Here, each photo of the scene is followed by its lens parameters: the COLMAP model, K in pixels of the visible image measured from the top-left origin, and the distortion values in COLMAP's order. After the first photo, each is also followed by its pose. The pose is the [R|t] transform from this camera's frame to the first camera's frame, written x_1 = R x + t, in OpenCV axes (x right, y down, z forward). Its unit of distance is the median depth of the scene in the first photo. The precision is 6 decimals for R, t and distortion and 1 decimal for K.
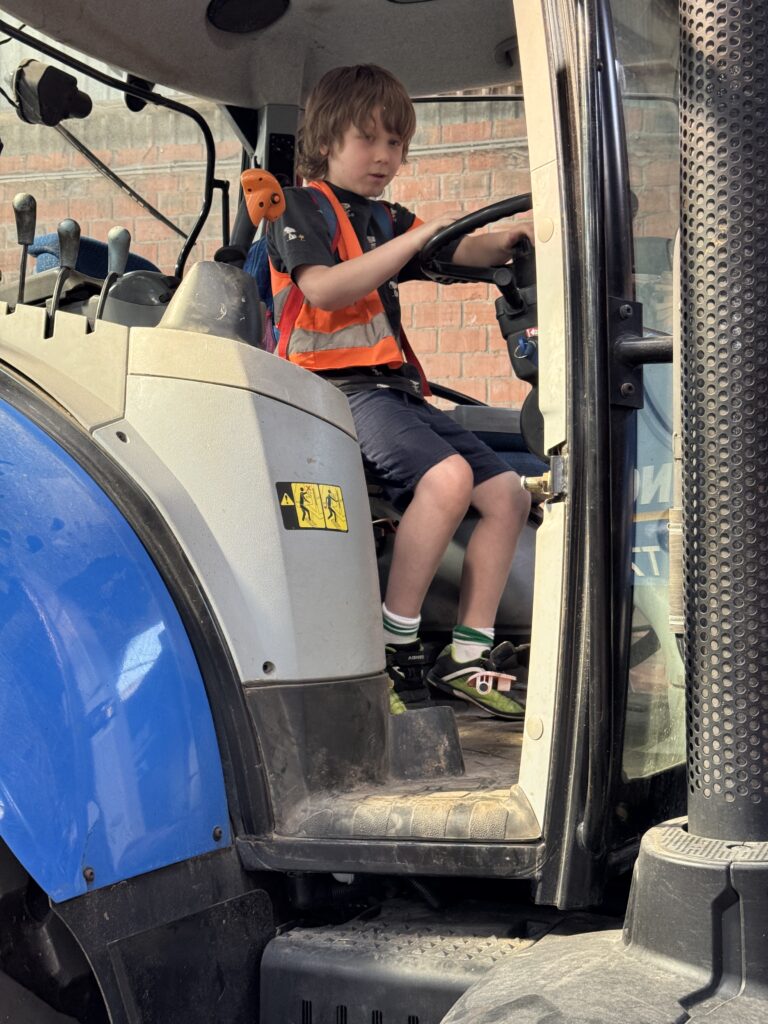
lens RADIAL K [[1450.9, 0, 381.9], [0, 1450.9, 515.9], [0, 0, 1]] dist [0.074484, 0.000000]
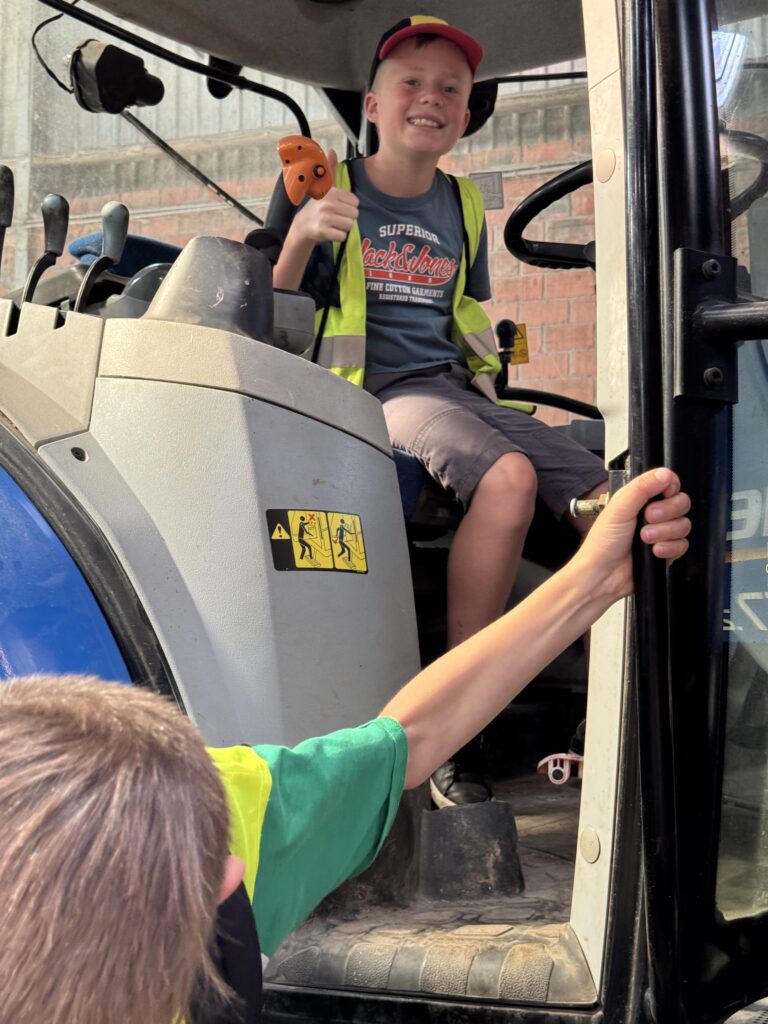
lens RADIAL K [[1450.9, 0, 383.7], [0, 1450.9, 506.5], [0, 0, 1]] dist [0.074484, 0.000000]
pose [[0.989126, -0.006845, -0.146909, 0.102945], [0.002573, 0.999569, -0.029256, -0.001937], [0.147046, 0.028560, 0.988717, 0.242476]]
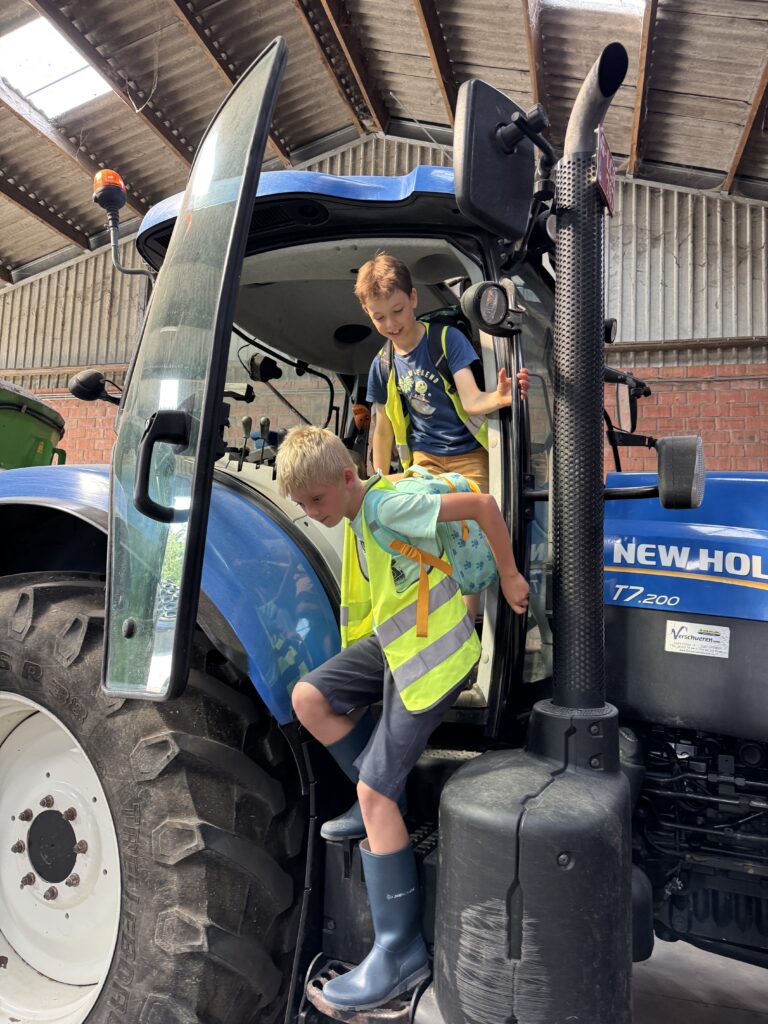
lens RADIAL K [[723.9, 0, 387.3], [0, 723.9, 507.7], [0, 0, 1]] dist [0.057085, -0.004548]
pose [[0.999412, 0.034266, 0.001197, -0.053245], [-0.034080, 0.996613, -0.074841, 0.001042], [-0.003758, 0.074757, 0.997195, -0.144210]]
